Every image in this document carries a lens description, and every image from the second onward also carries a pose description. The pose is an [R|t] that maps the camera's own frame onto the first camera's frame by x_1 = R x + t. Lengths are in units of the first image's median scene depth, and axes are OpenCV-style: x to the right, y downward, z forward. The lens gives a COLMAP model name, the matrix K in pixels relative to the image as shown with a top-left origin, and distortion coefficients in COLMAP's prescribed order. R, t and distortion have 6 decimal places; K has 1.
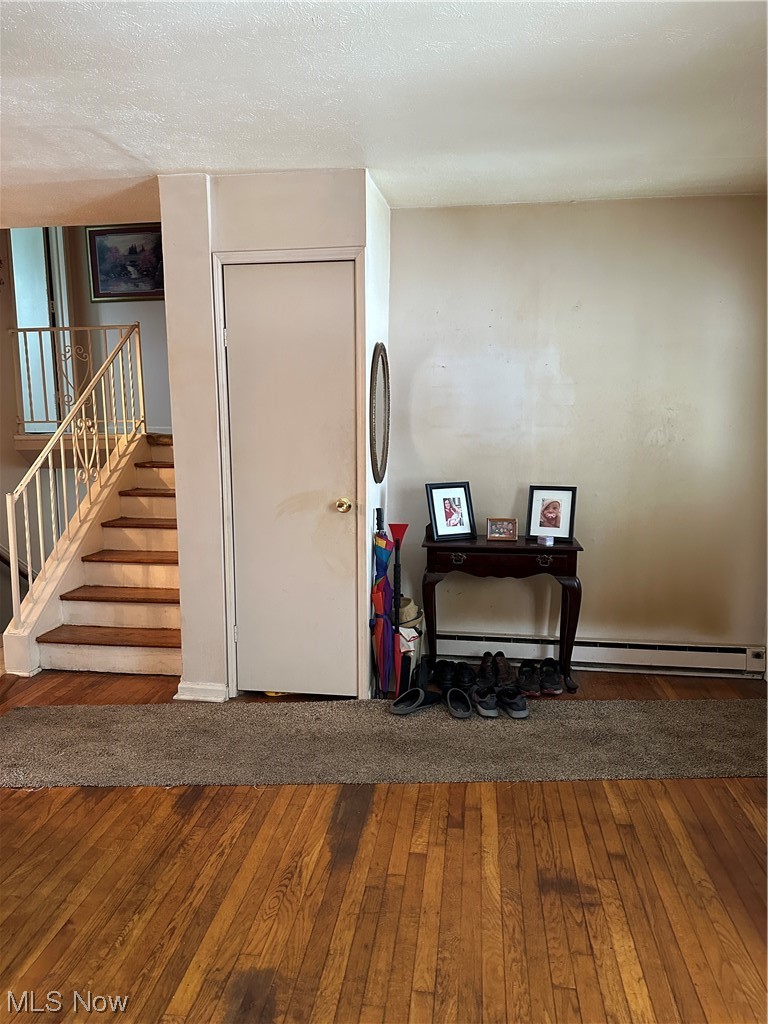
lens RADIAL K [[704.2, 0, 381.5], [0, 704.2, 513.1], [0, 0, 1]] dist [-0.004463, -0.001623]
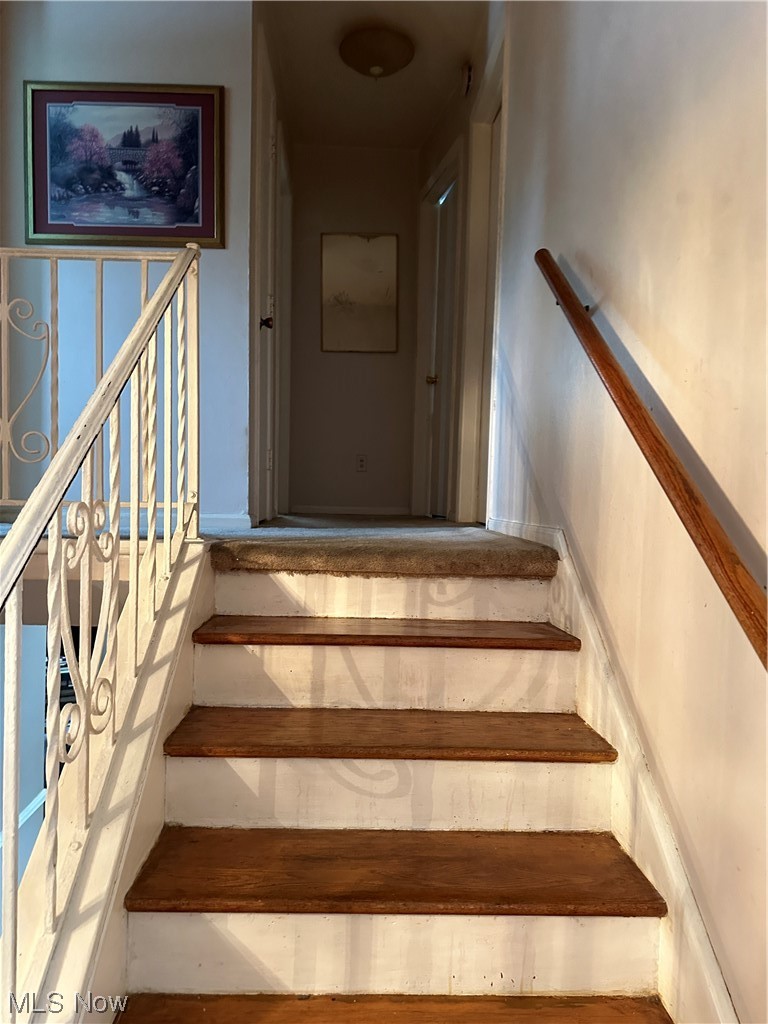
lens RADIAL K [[704.2, 0, 383.7], [0, 704.2, 514.4], [0, 0, 1]] dist [-0.004463, -0.001623]
pose [[0.984267, 0.019795, 0.175574, -0.264714], [-0.000645, 0.994101, -0.108461, -0.074425], [-0.176686, 0.106641, 0.978473, 0.537907]]
